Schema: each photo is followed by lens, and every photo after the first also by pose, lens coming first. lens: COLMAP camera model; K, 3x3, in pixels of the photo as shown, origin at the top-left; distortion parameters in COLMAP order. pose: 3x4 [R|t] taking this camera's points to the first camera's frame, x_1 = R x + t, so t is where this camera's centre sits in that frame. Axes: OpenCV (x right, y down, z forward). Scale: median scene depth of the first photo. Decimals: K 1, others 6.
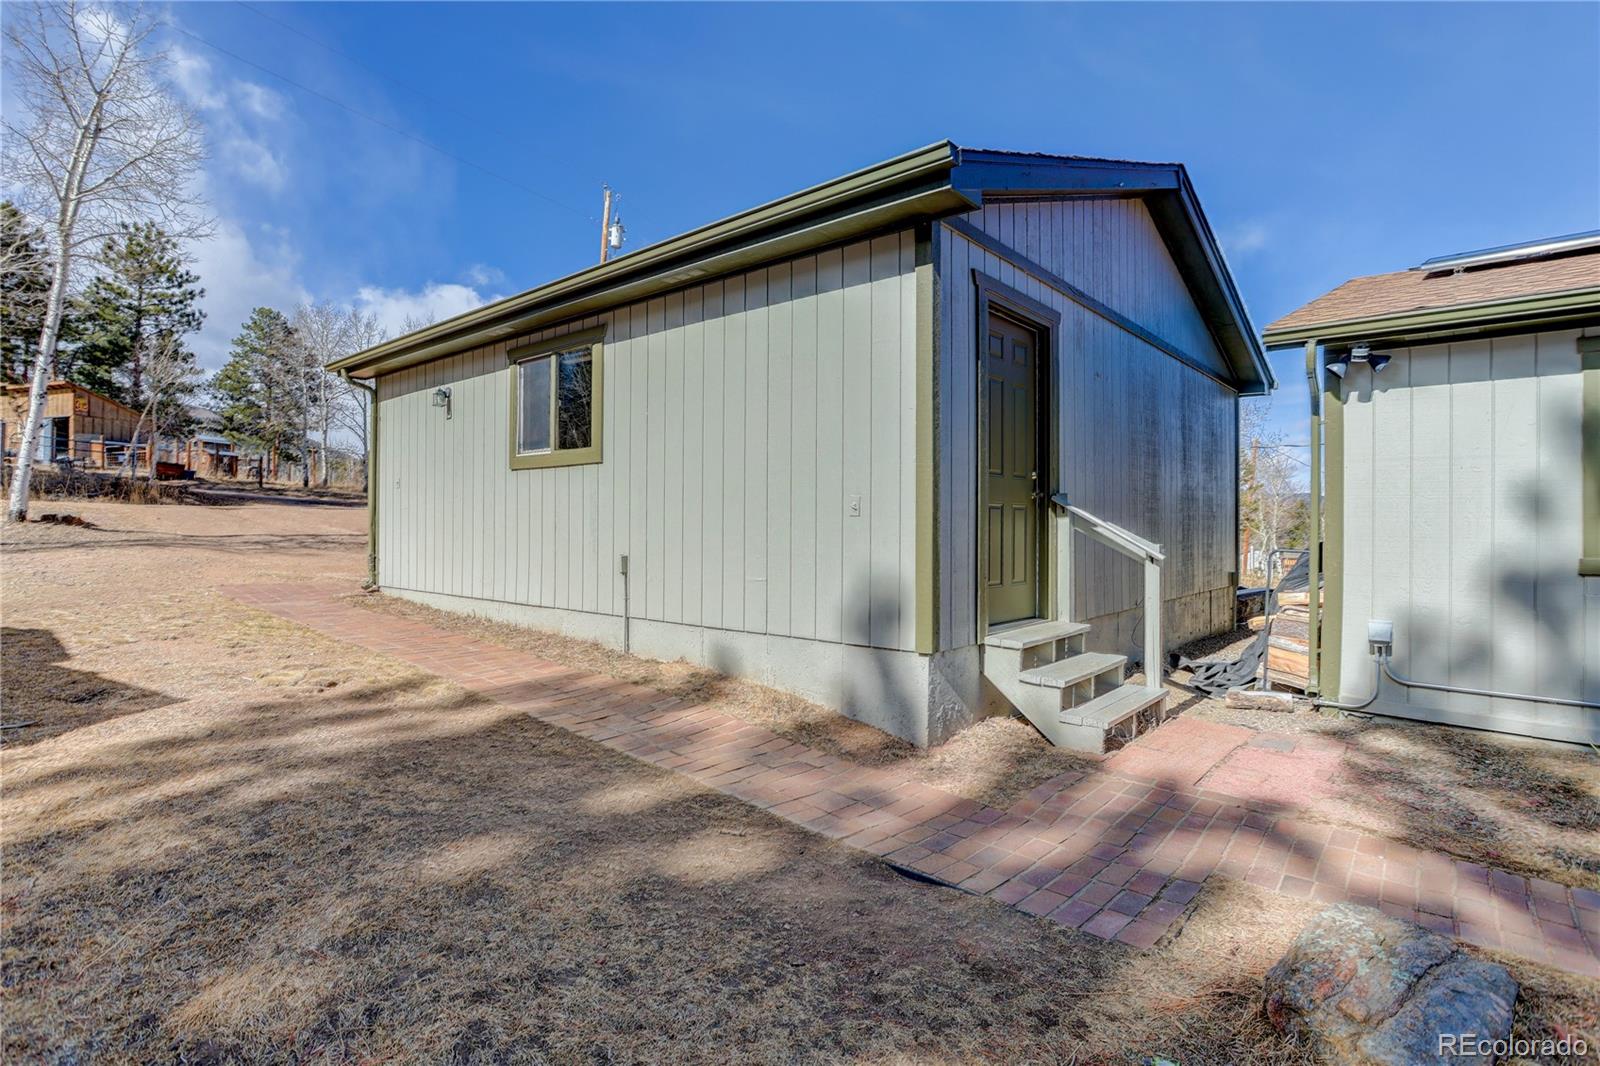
lens RADIAL K [[790.0, 0, 800.0], [0, 790.0, 533.0], [0, 0, 1]] dist [-0.001171, -0.007087]
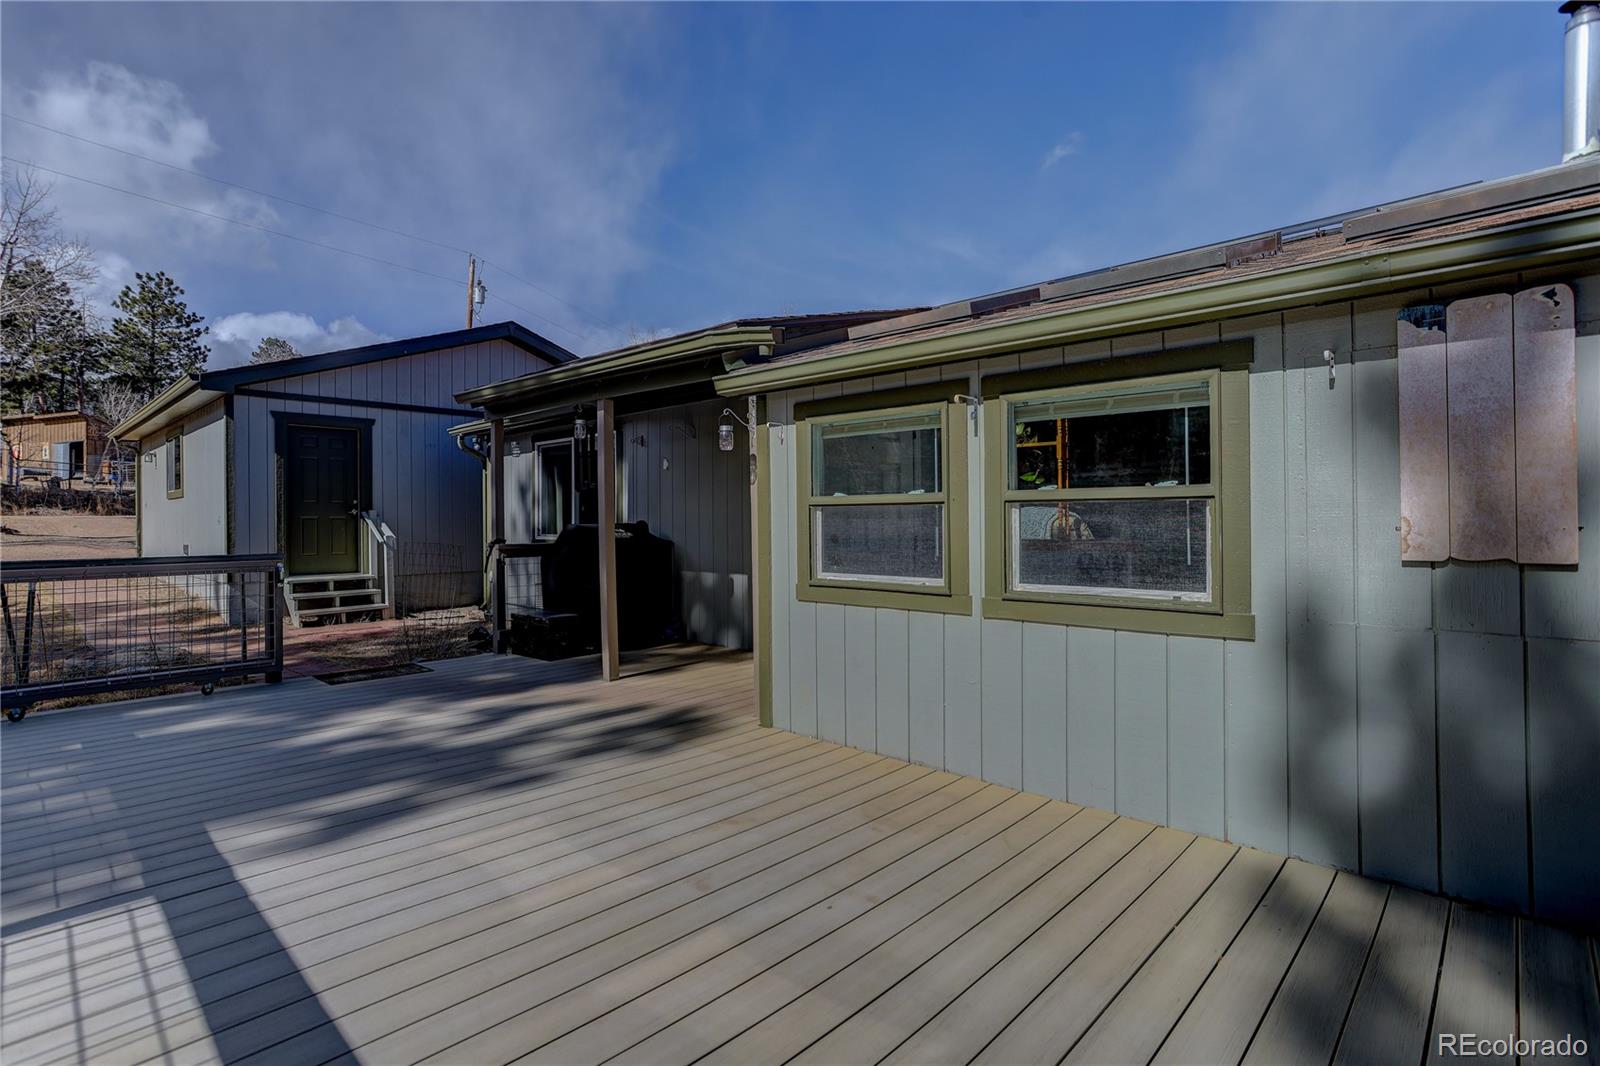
lens RADIAL K [[788.2, 0, 793.7], [0, 788.2, 512.2], [0, 0, 1]] dist [-0.067361, 0.047569]
pose [[0.998959, -0.015610, -0.042859, 1.191911], [0.014655, 0.999639, -0.022511, 0.011790], [0.043195, 0.021860, 0.998827, -0.730589]]
